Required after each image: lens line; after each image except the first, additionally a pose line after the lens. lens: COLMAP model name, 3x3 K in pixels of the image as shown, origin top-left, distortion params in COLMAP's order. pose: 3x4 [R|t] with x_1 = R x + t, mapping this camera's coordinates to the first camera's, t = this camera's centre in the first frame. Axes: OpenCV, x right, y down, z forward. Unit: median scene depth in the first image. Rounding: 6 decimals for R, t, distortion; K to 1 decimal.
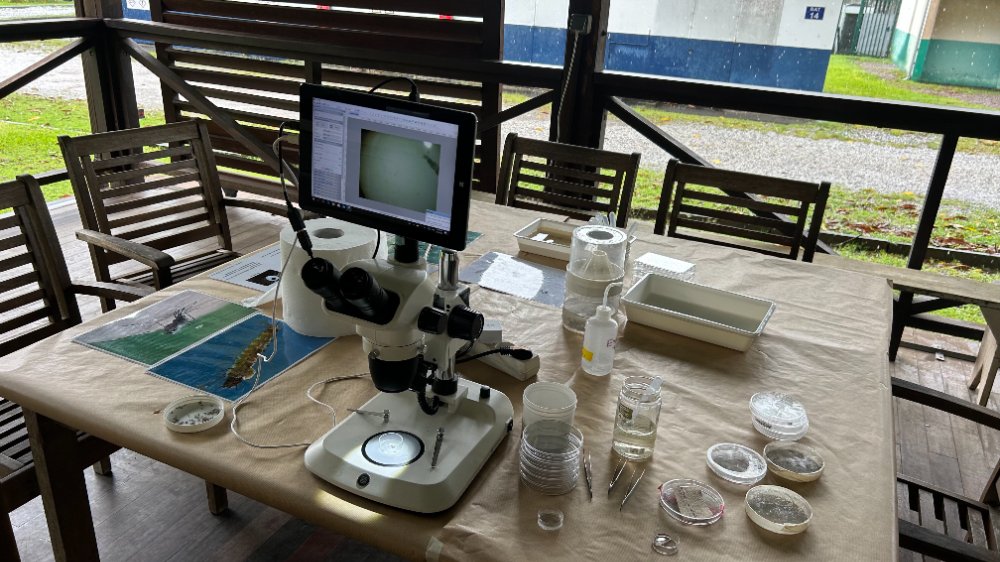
lens RADIAL K [[748.4, 0, 502.3], [0, 748.4, 283.1], [0, 0, 1]] dist [0.002791, 0.000220]
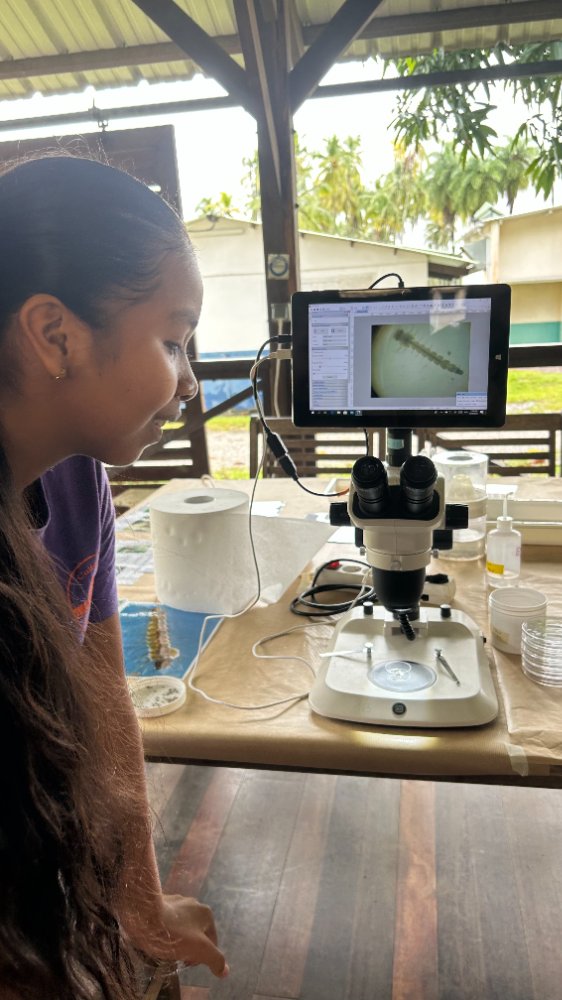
lens RADIAL K [[748.4, 0, 279.9], [0, 748.4, 499.3], [0, 0, 1]] dist [0.002791, 0.000220]
pose [[0.967946, -0.168487, 0.186259, -0.499815], [0.192143, 0.974350, -0.117146, 0.101023], [-0.161744, 0.149180, 0.975492, 0.097489]]
